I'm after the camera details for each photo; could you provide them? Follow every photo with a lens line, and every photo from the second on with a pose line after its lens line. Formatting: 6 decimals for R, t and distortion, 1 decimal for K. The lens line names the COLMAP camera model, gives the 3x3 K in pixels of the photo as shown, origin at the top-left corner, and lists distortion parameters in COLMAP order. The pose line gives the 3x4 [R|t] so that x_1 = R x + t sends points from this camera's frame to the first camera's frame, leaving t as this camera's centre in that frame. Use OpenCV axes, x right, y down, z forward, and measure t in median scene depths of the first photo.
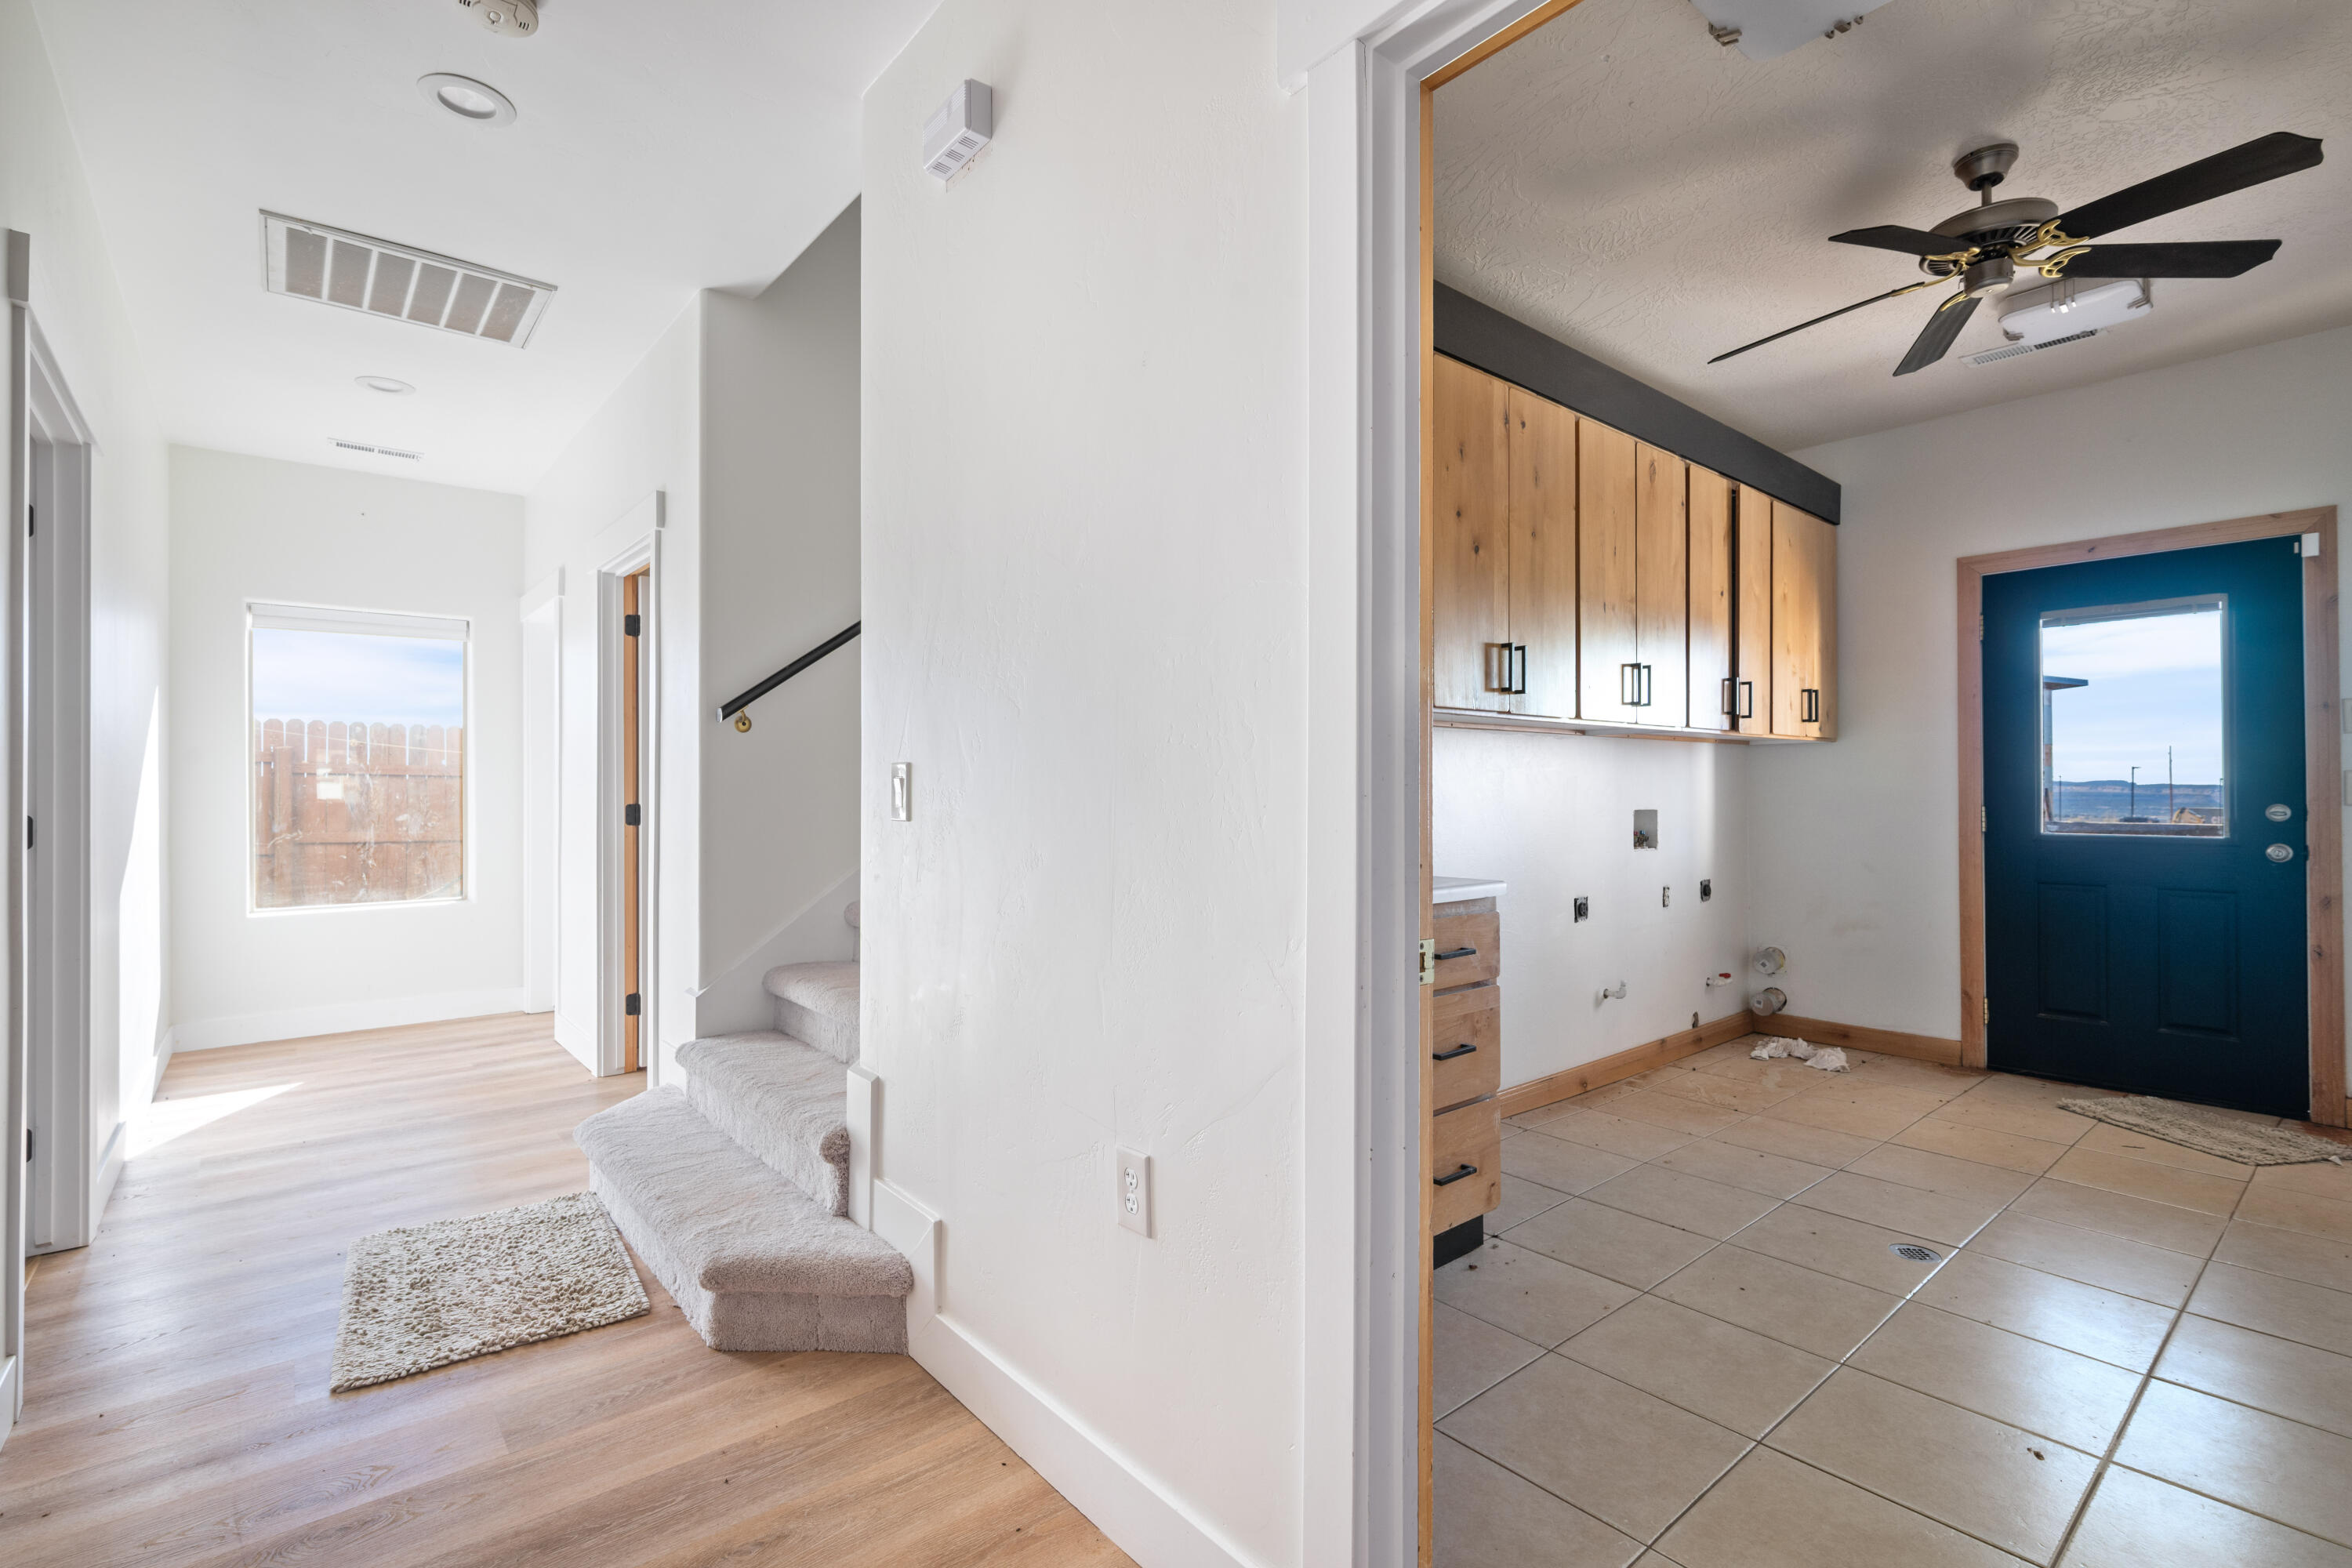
lens RADIAL K [[1060.9, 0, 1181.9], [0, 1060.9, 776.7], [0, 0, 1]] dist [0.003497, 0.000356]
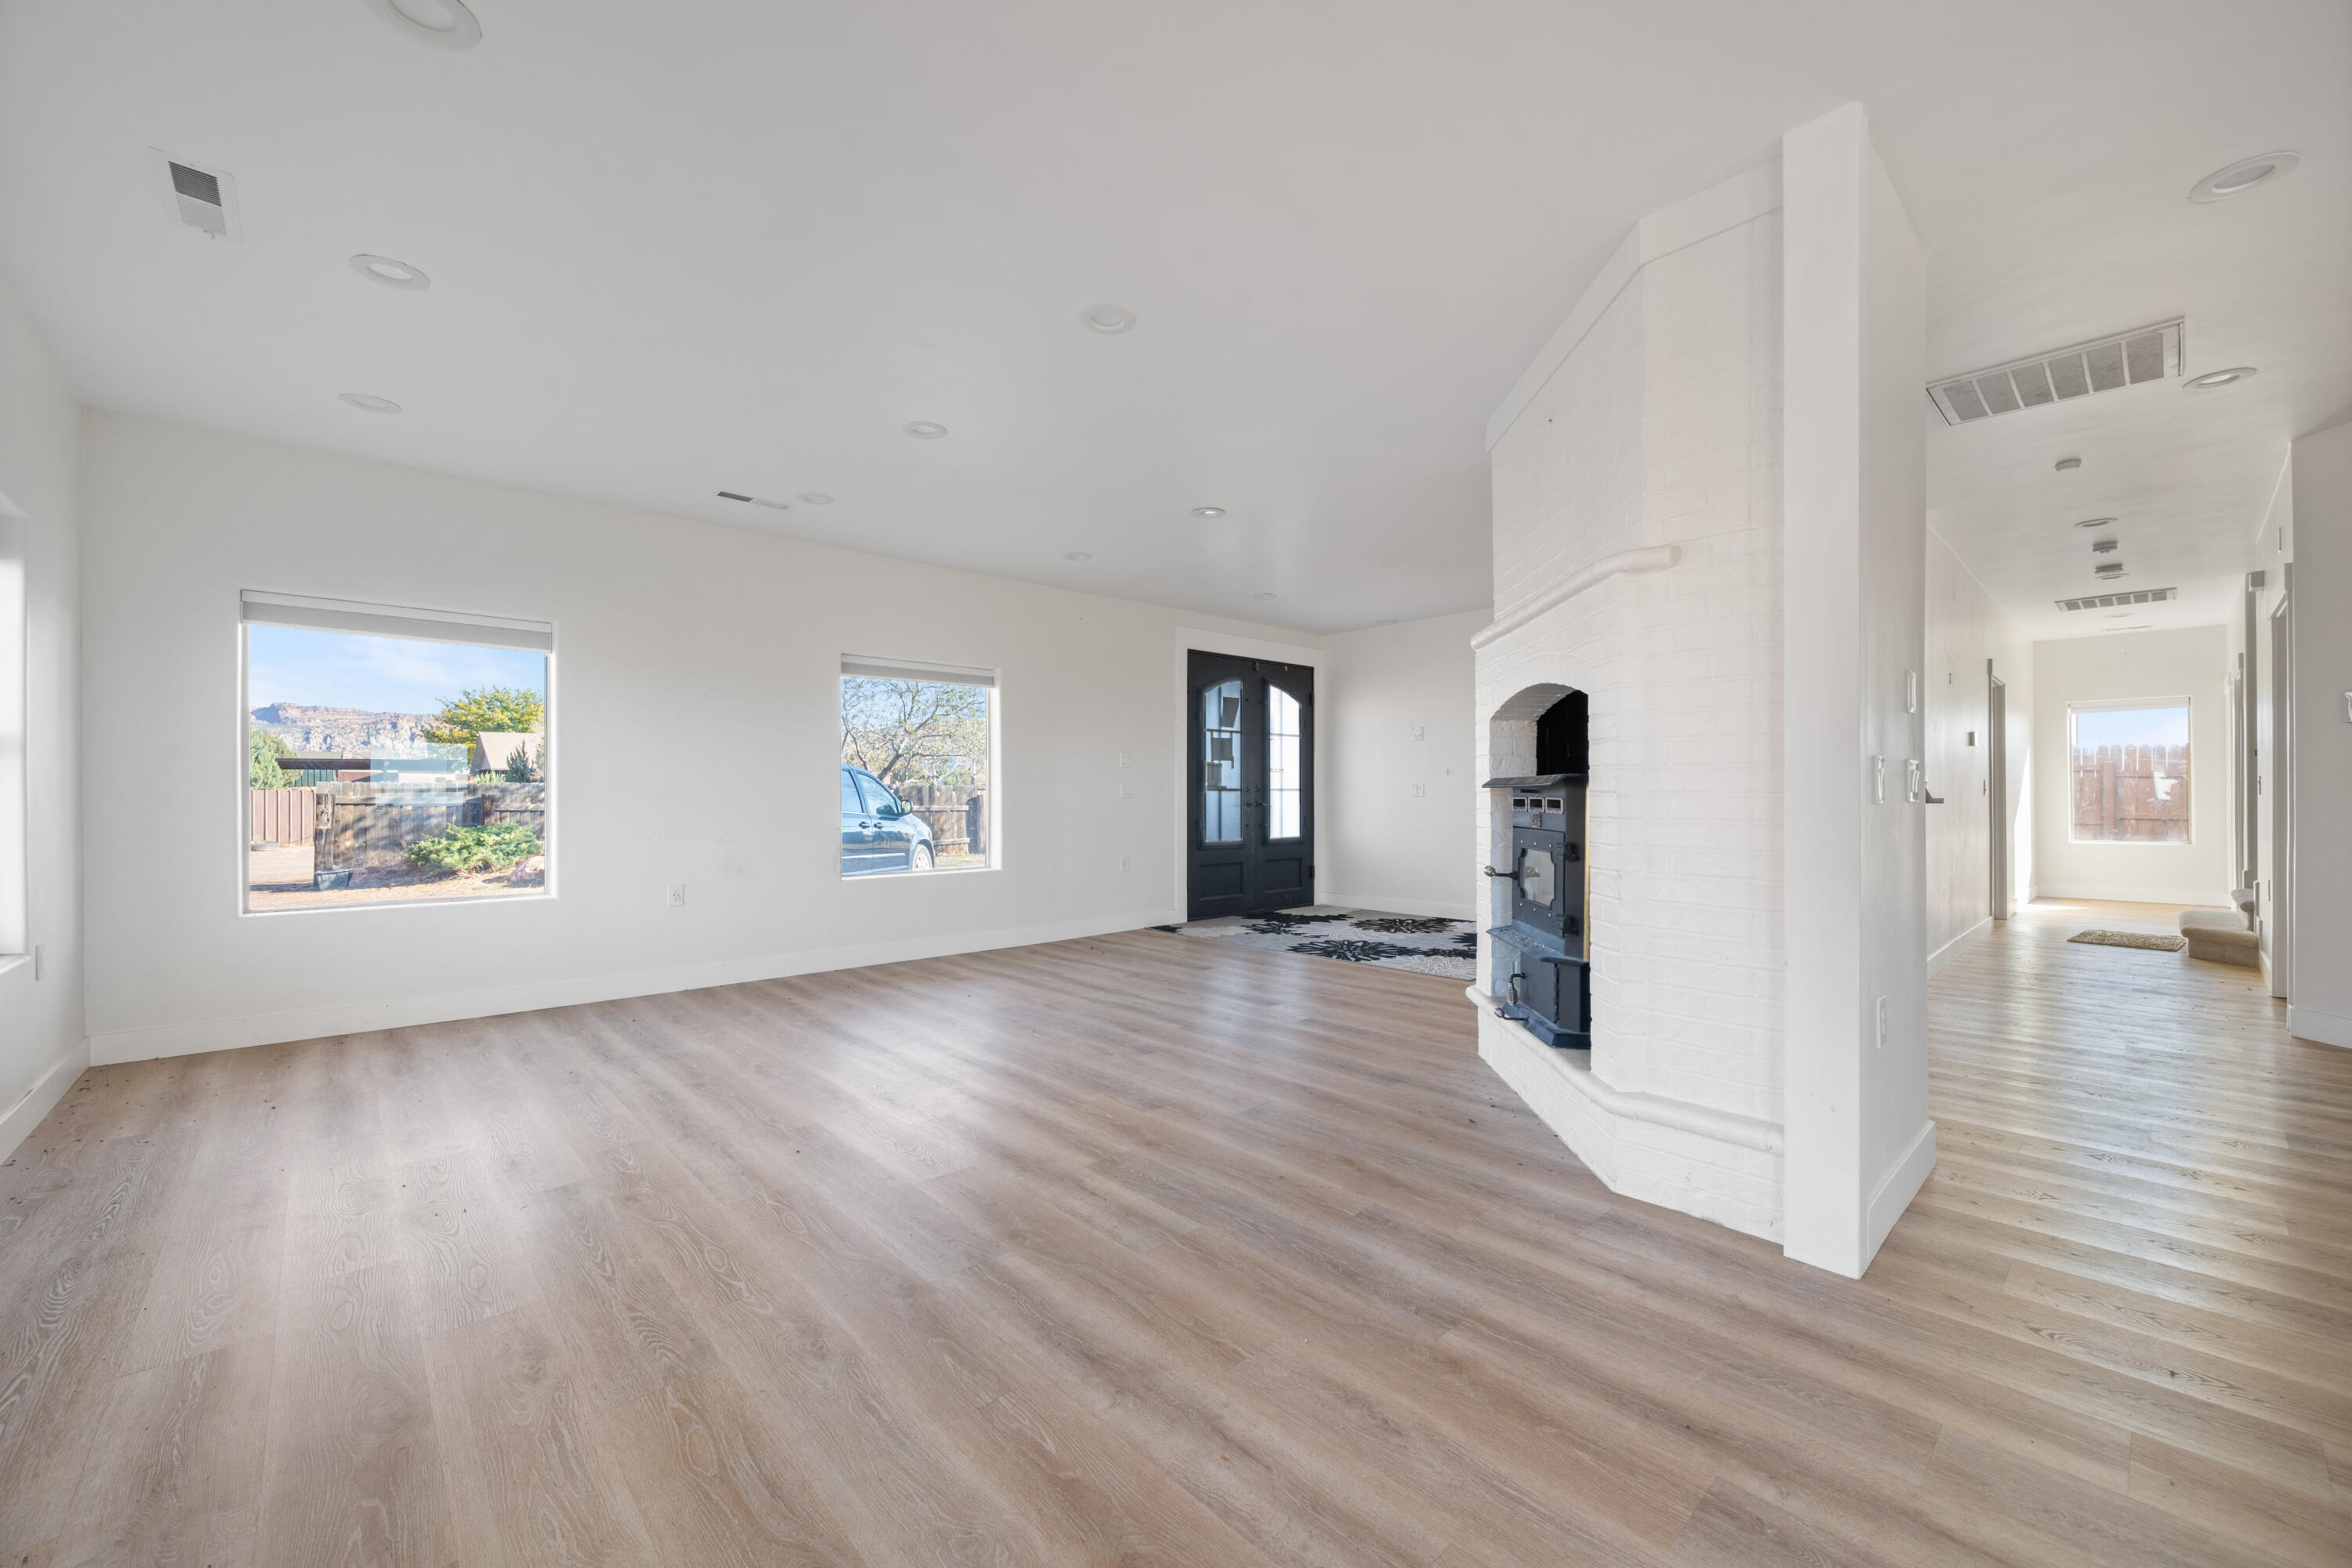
lens RADIAL K [[928.5, 0, 1183.4], [0, 928.5, 780.9], [0, 0, 1]] dist [0.004240, 0.000380]
pose [[0.053261, -0.004755, -0.998569, 1.034312], [0.006891, 0.999967, -0.004395, -0.002607], [0.998557, -0.006647, 0.053292, -1.020744]]
